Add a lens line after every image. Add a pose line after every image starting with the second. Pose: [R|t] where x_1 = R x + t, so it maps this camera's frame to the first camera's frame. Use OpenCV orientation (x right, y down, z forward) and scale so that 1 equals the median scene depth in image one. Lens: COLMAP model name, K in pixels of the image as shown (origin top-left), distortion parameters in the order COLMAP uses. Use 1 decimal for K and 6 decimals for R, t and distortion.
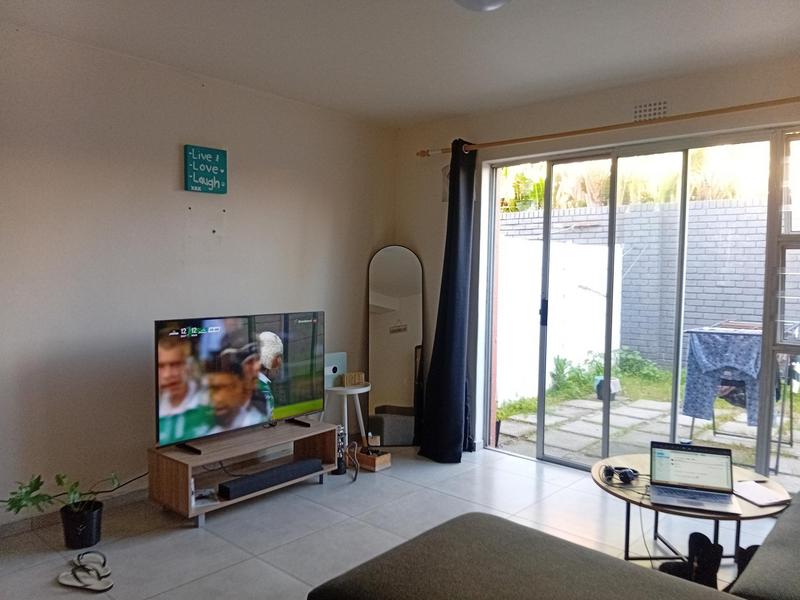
lens RADIAL K [[614.5, 0, 398.8], [0, 614.5, 299.8], [0, 0, 1]] dist [-0.009438, -0.004795]
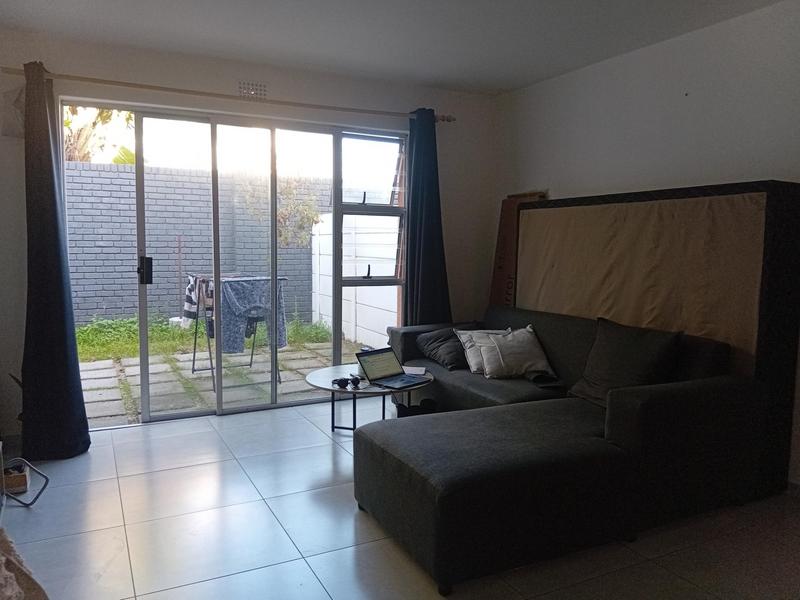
lens RADIAL K [[614.5, 0, 397.6], [0, 614.5, 300.4], [0, 0, 1]] dist [-0.009438, -0.004795]
pose [[0.350629, -0.097665, 0.931408, -0.514498], [0.042482, 0.995182, 0.088360, -0.001742], [-0.935550, 0.008587, 0.353089, 0.280873]]
